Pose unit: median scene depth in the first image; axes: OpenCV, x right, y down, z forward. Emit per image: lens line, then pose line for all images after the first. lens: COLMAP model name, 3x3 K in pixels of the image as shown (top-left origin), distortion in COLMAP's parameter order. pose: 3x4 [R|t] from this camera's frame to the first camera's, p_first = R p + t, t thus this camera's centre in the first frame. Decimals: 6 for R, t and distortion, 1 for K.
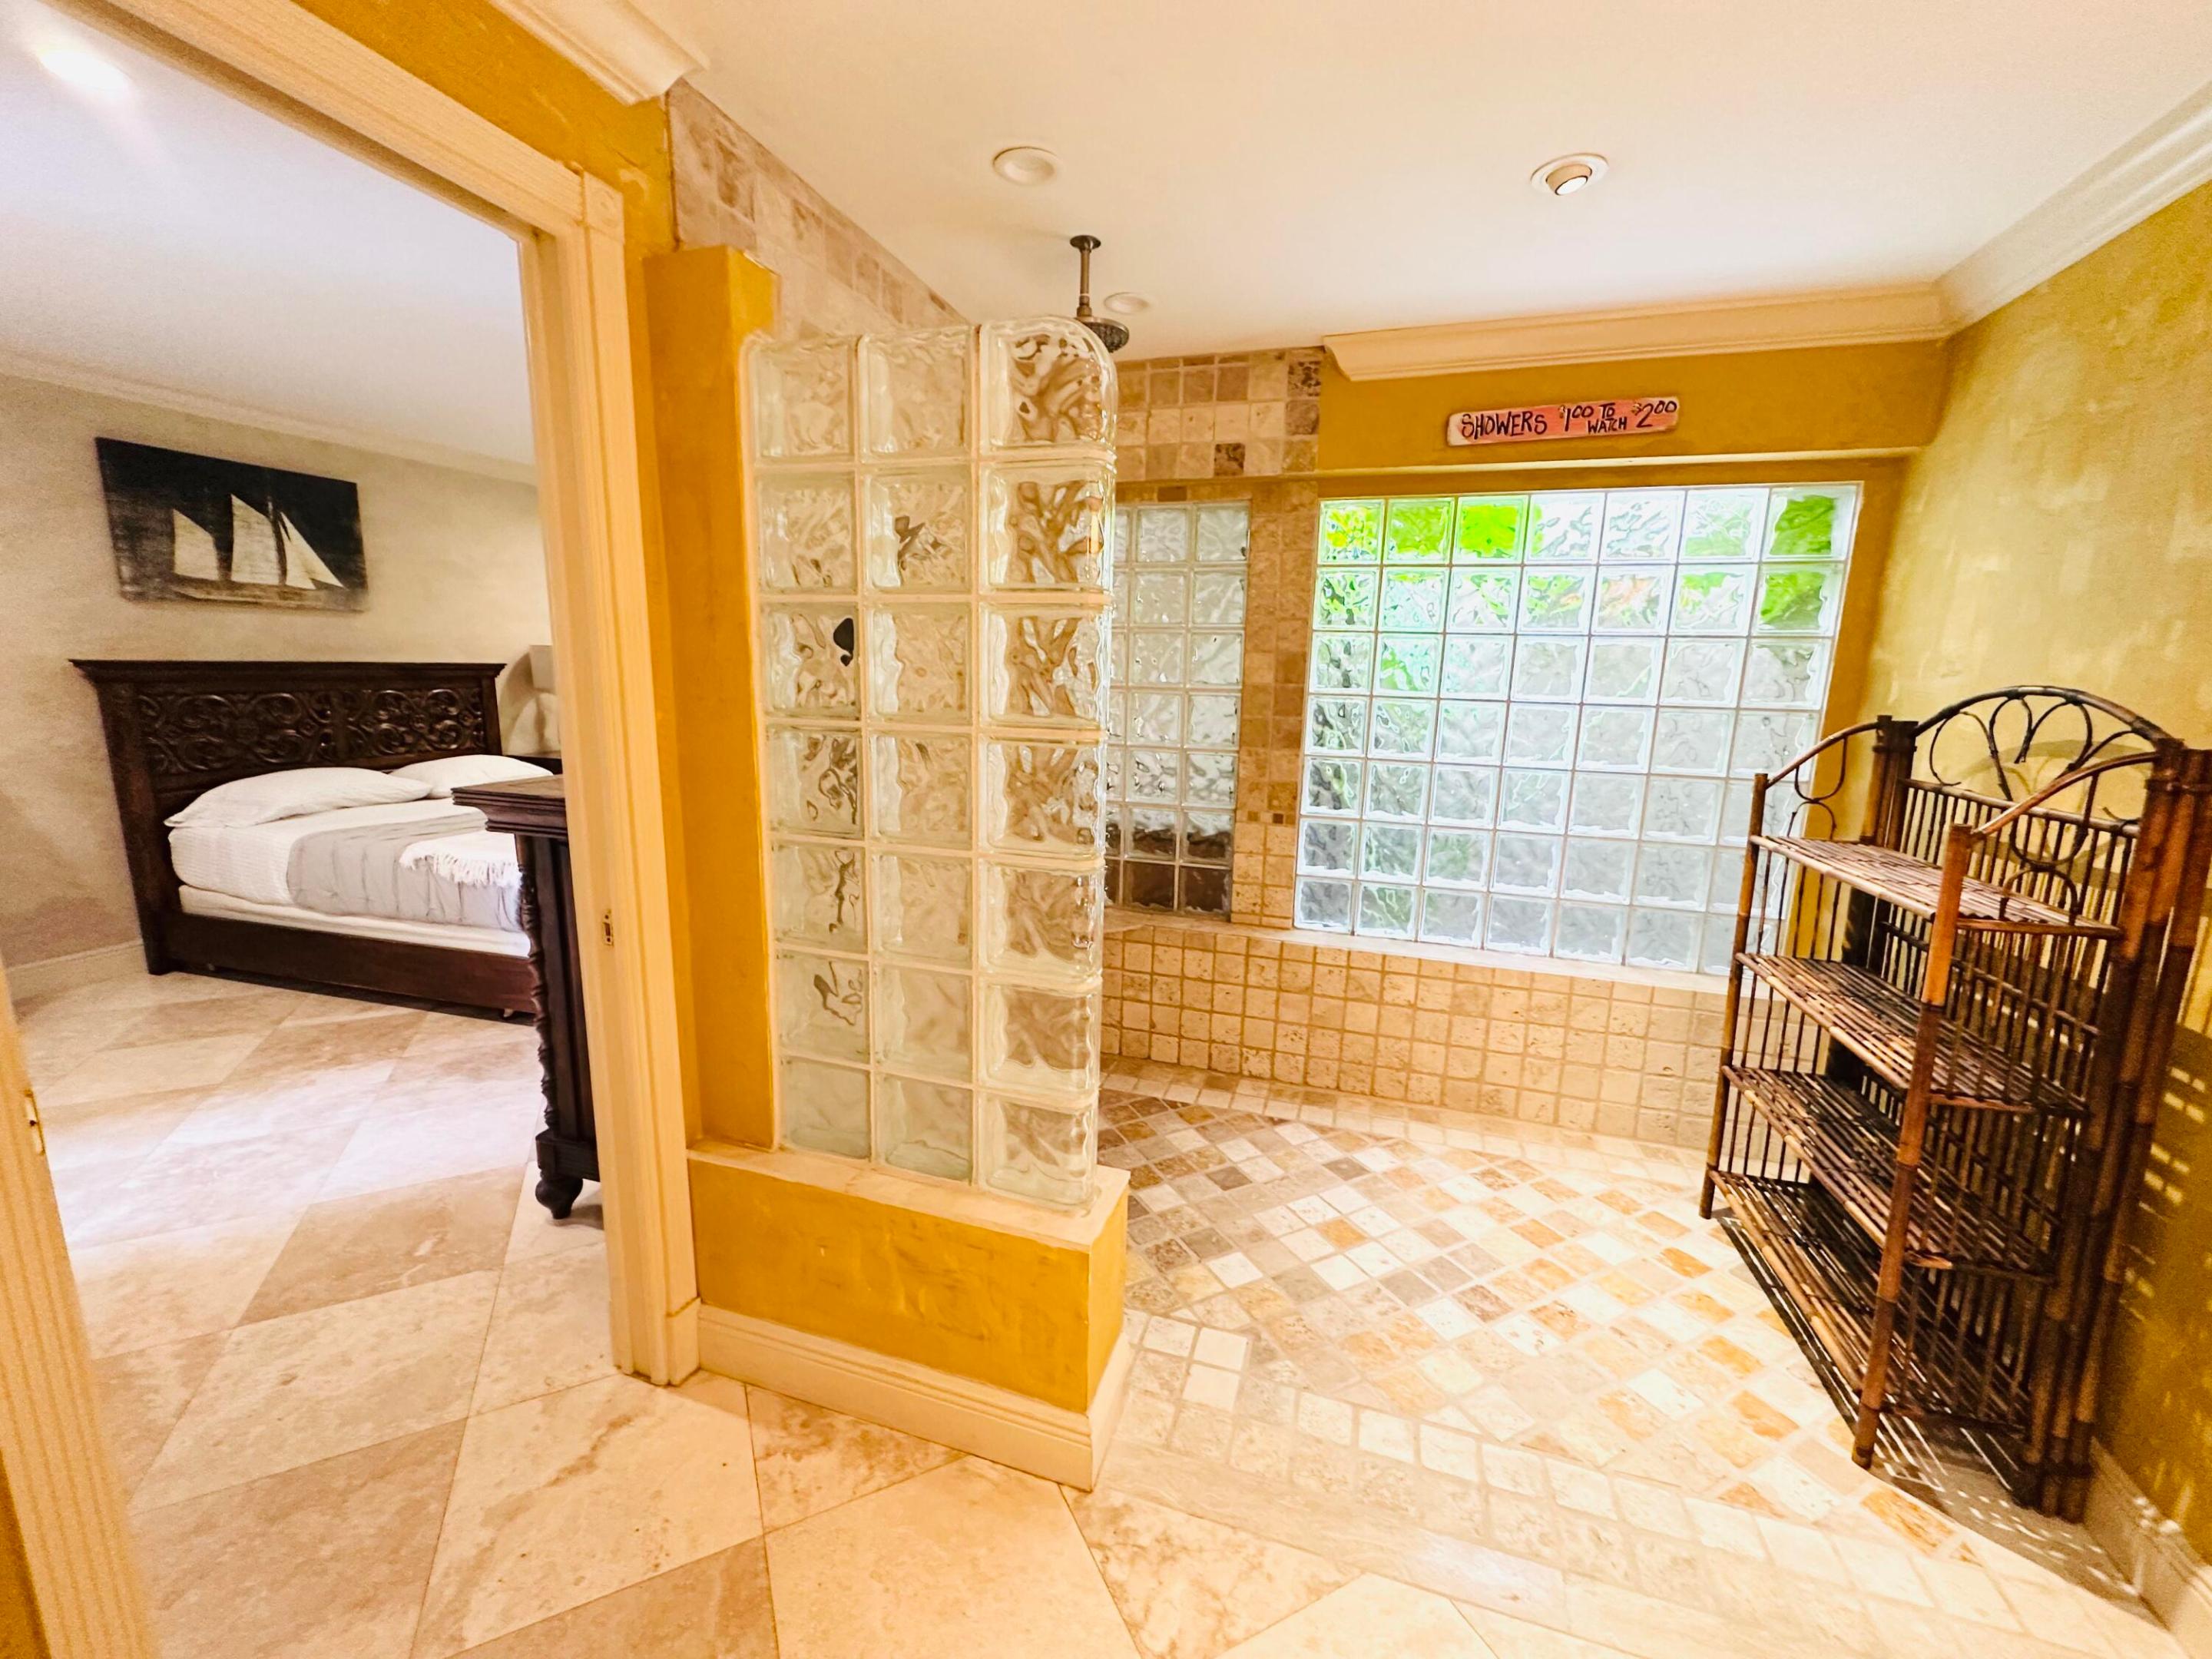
lens RADIAL K [[884.5, 0, 1103.0], [0, 884.5, 826.1], [0, 0, 1]] dist [-0.002205, 0.000770]
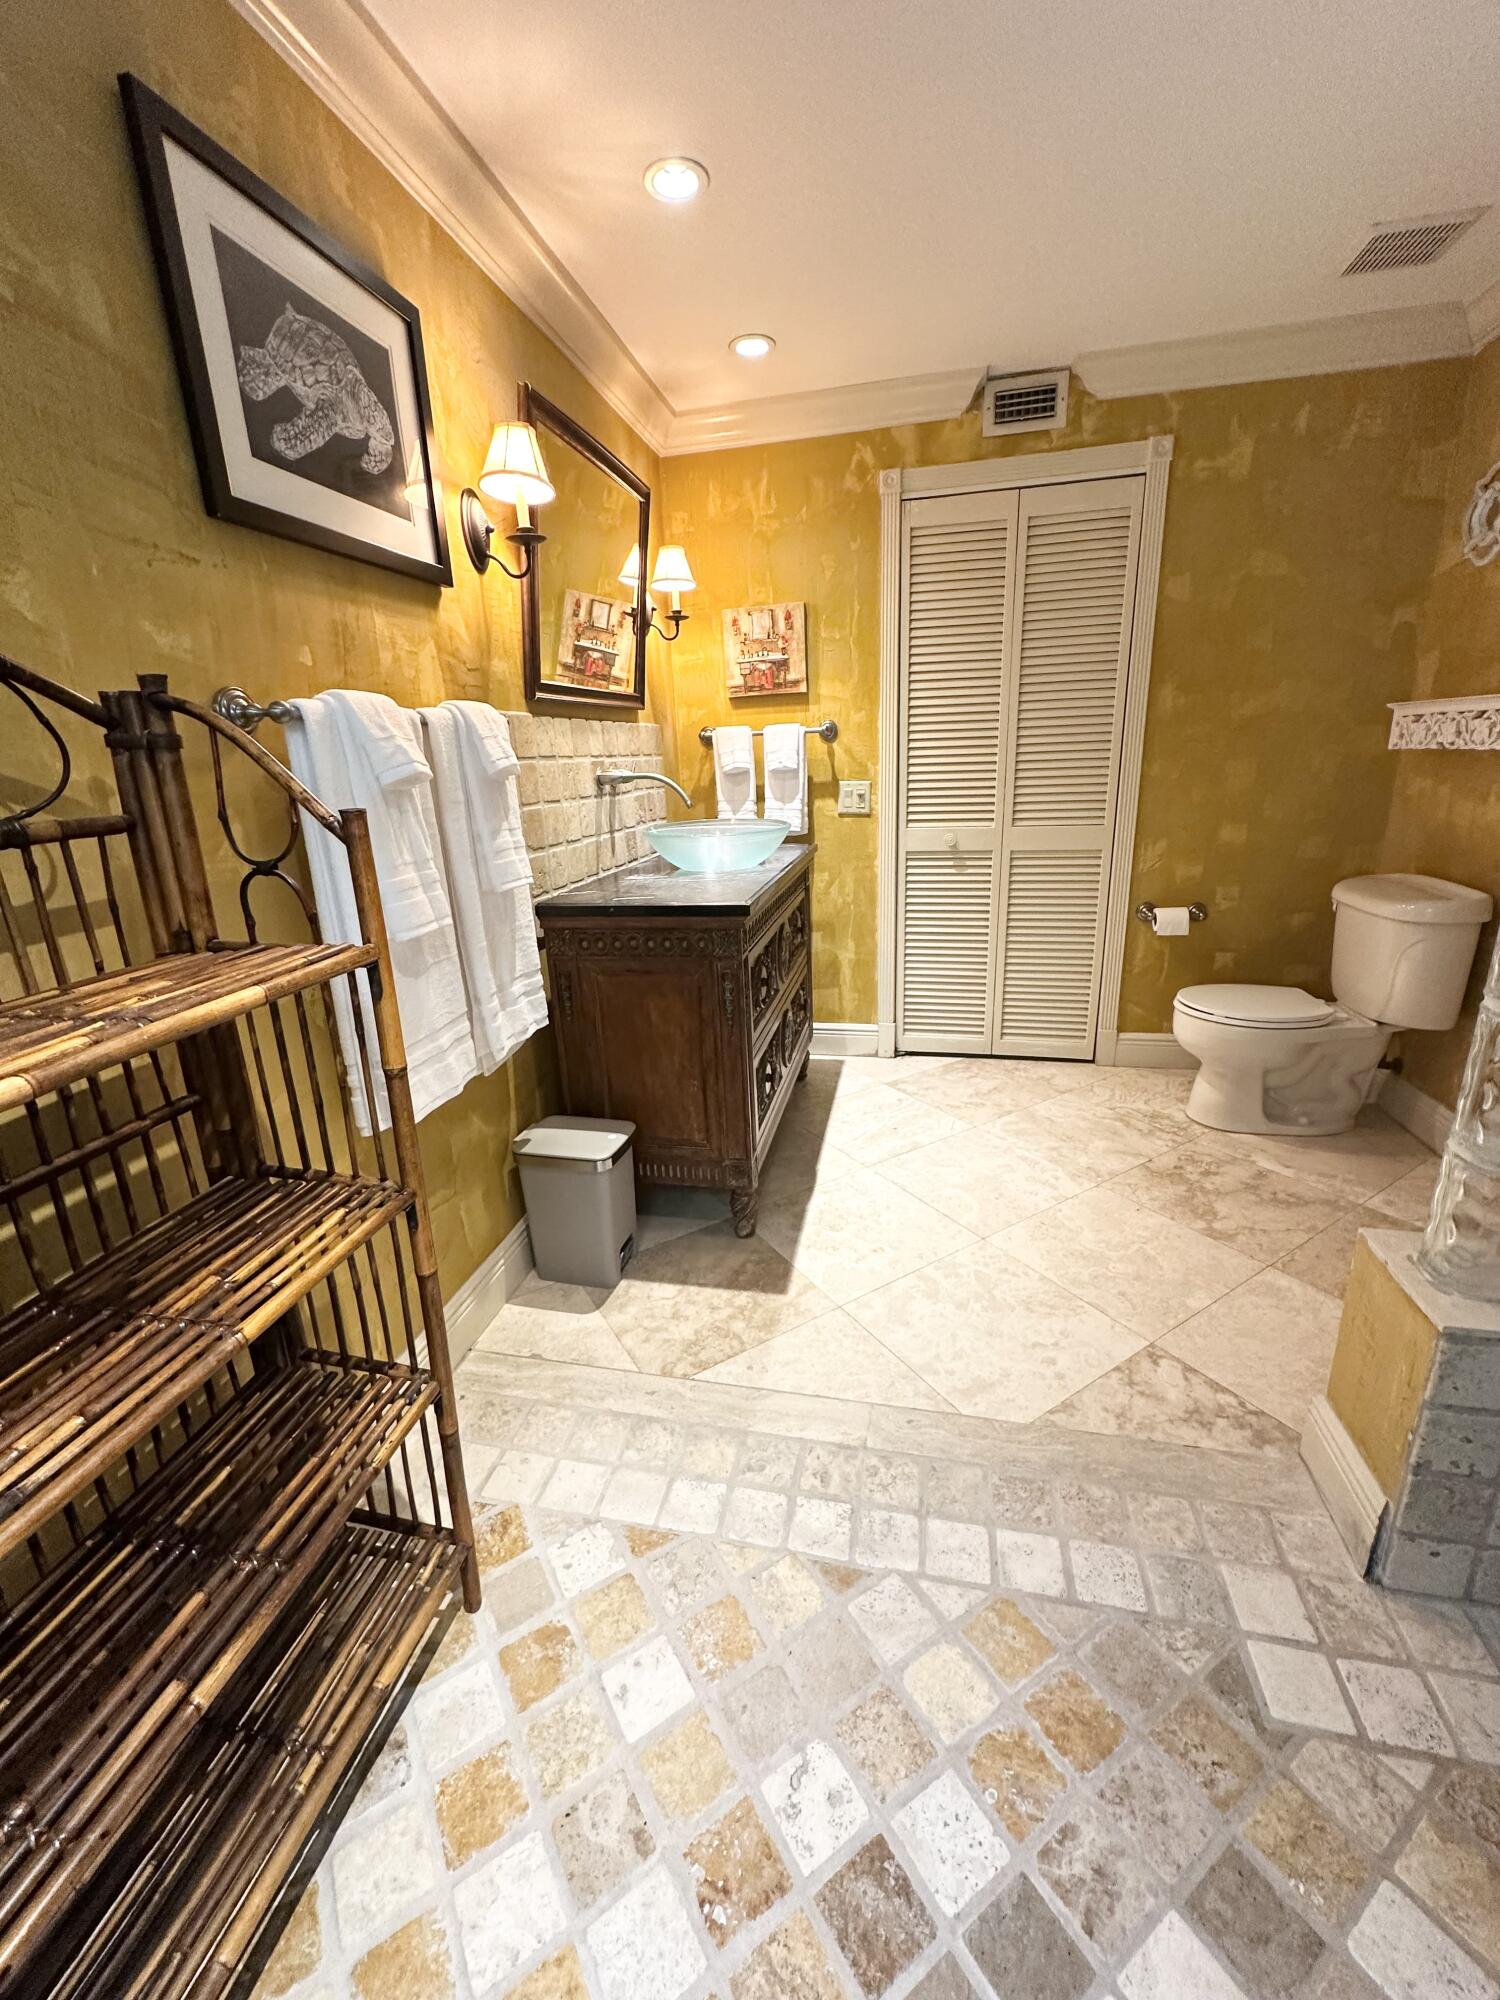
lens RADIAL K [[801.1, 0, 750.7], [0, 801.1, 996.4], [0, 0, 1]] dist [-0.001860, 0.000284]
pose [[-0.995558, 0.043920, -0.083277, 0.338264], [0.001096, 0.889871, 0.456211, -0.072026], [0.094142, 0.454094, -0.885966, 0.762388]]
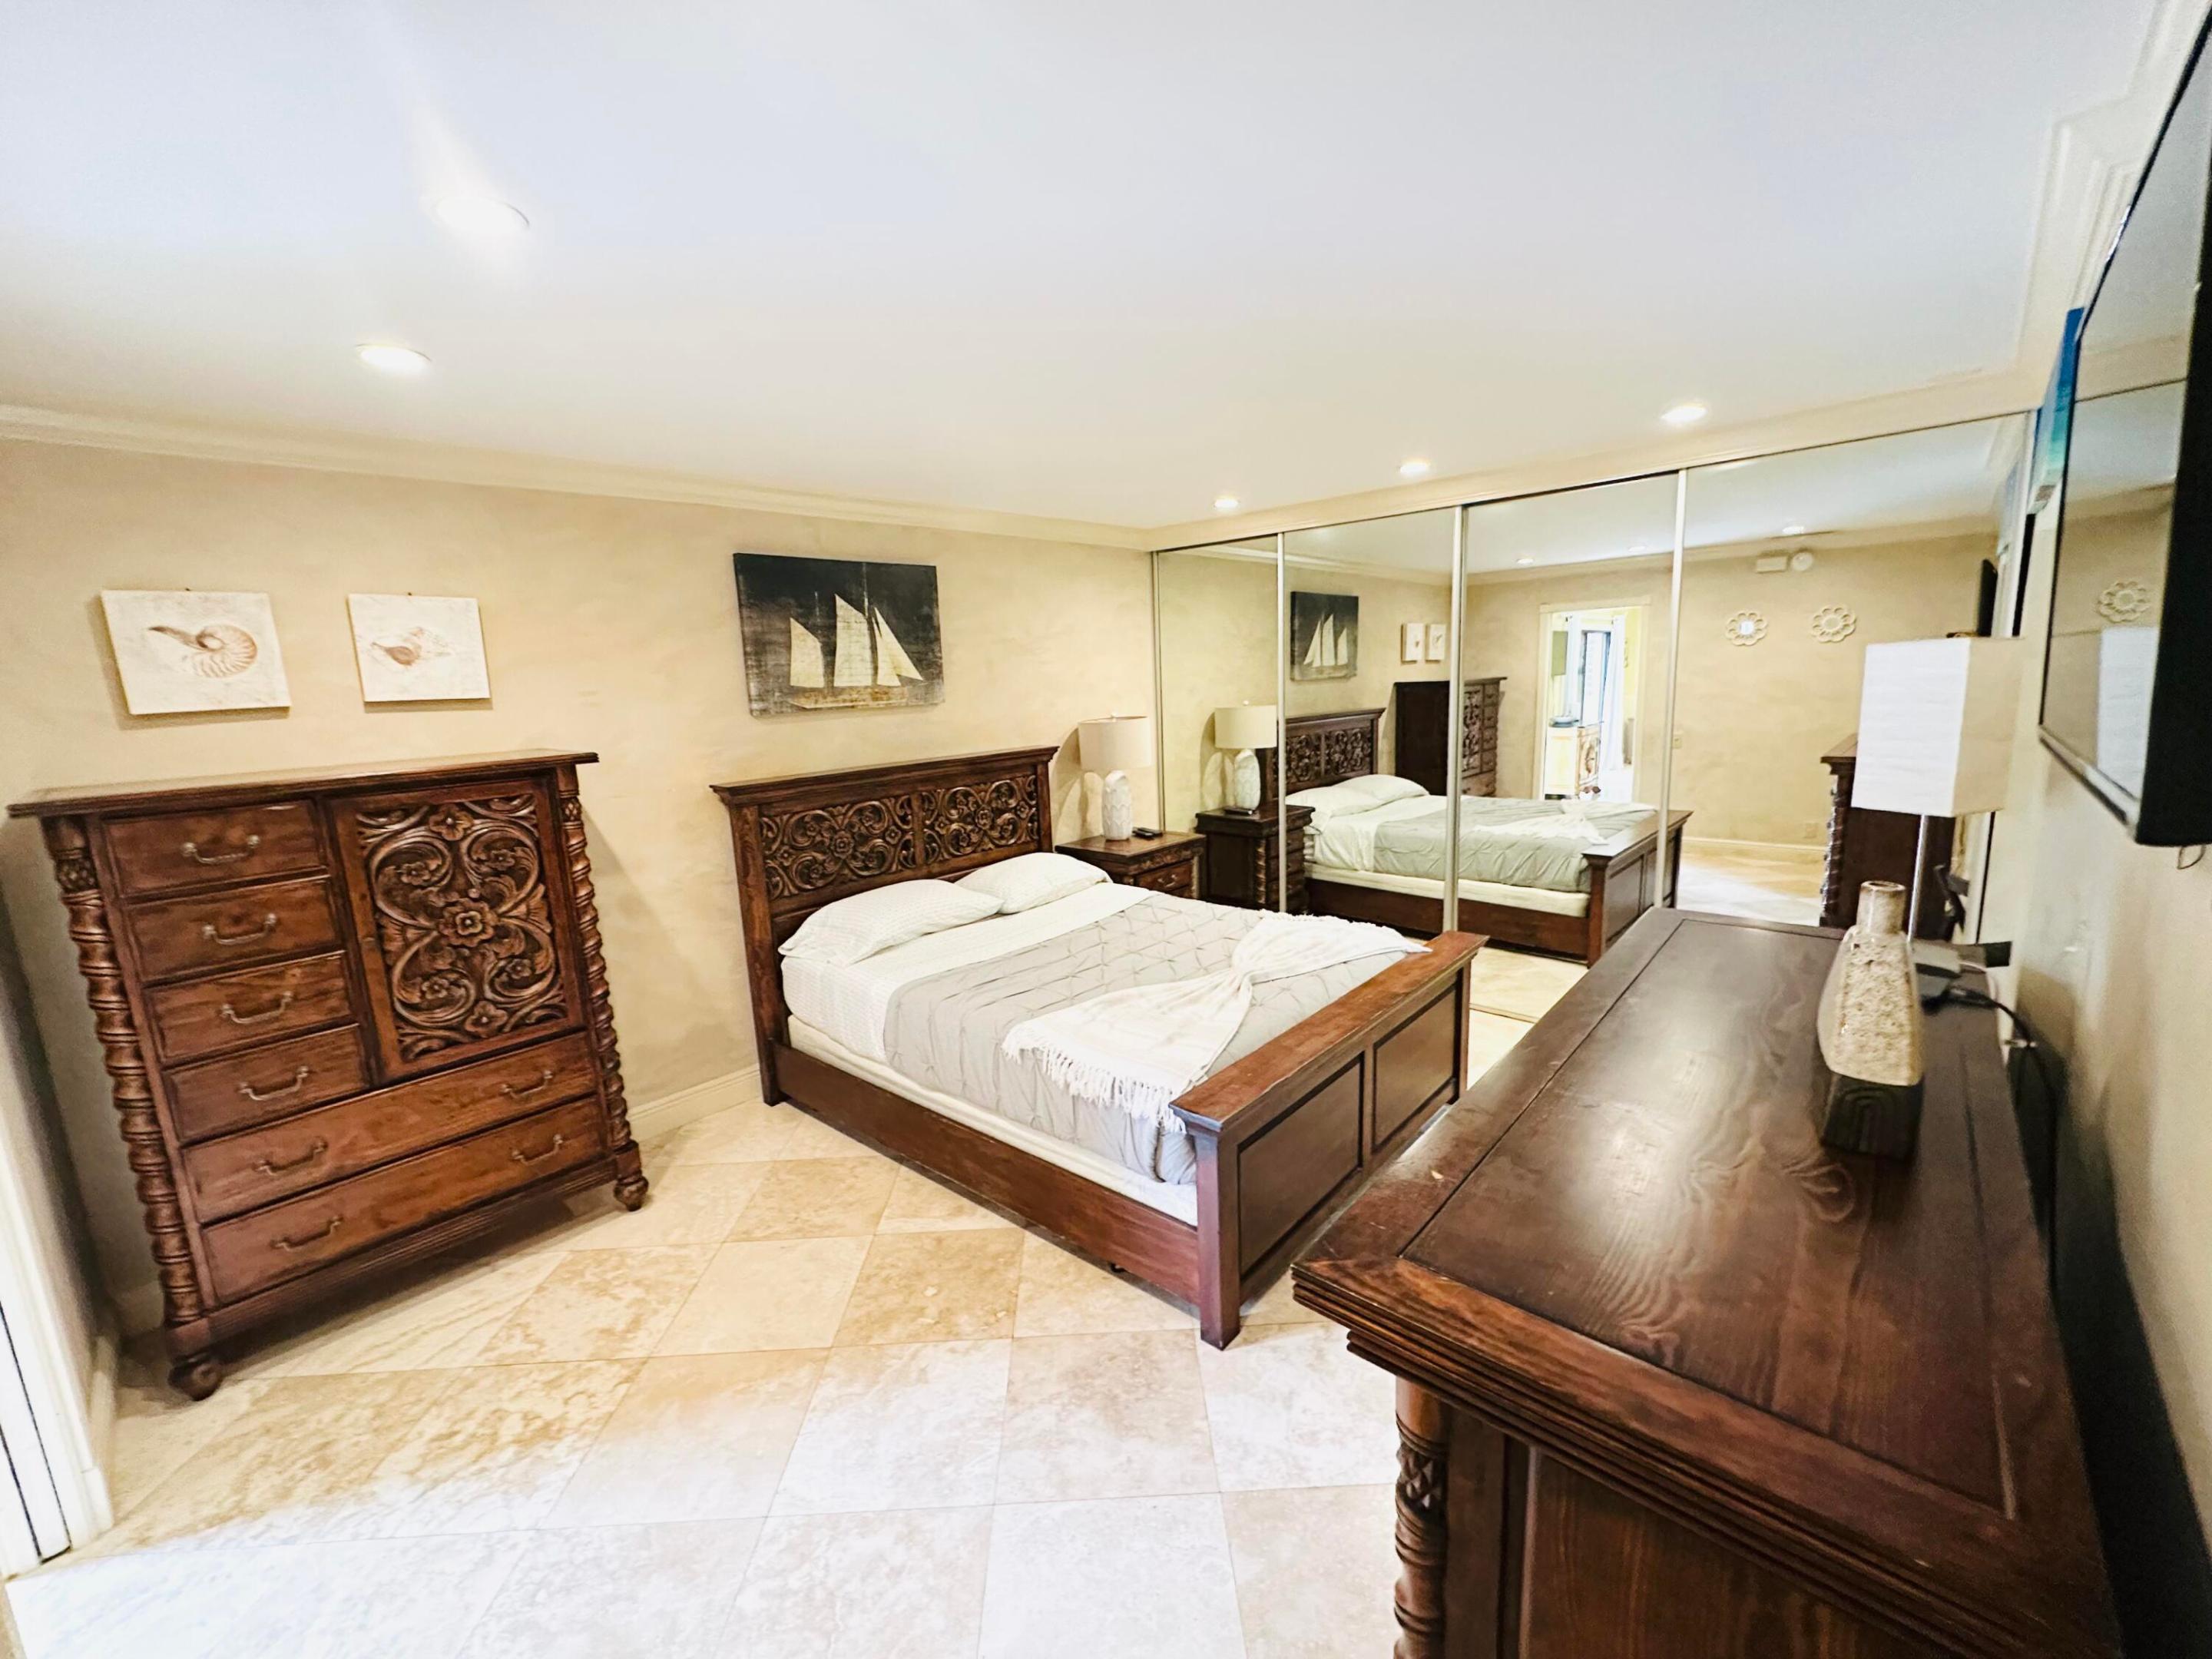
lens RADIAL K [[884.5, 0, 1103.0], [0, 884.5, 826.1], [0, 0, 1]] dist [-0.002205, 0.000770]
pose [[0.898730, 0.010641, -0.438373, -0.408831], [-0.014222, 0.999887, -0.004886, -0.166882], [0.438271, 0.010626, 0.898780, 0.363515]]
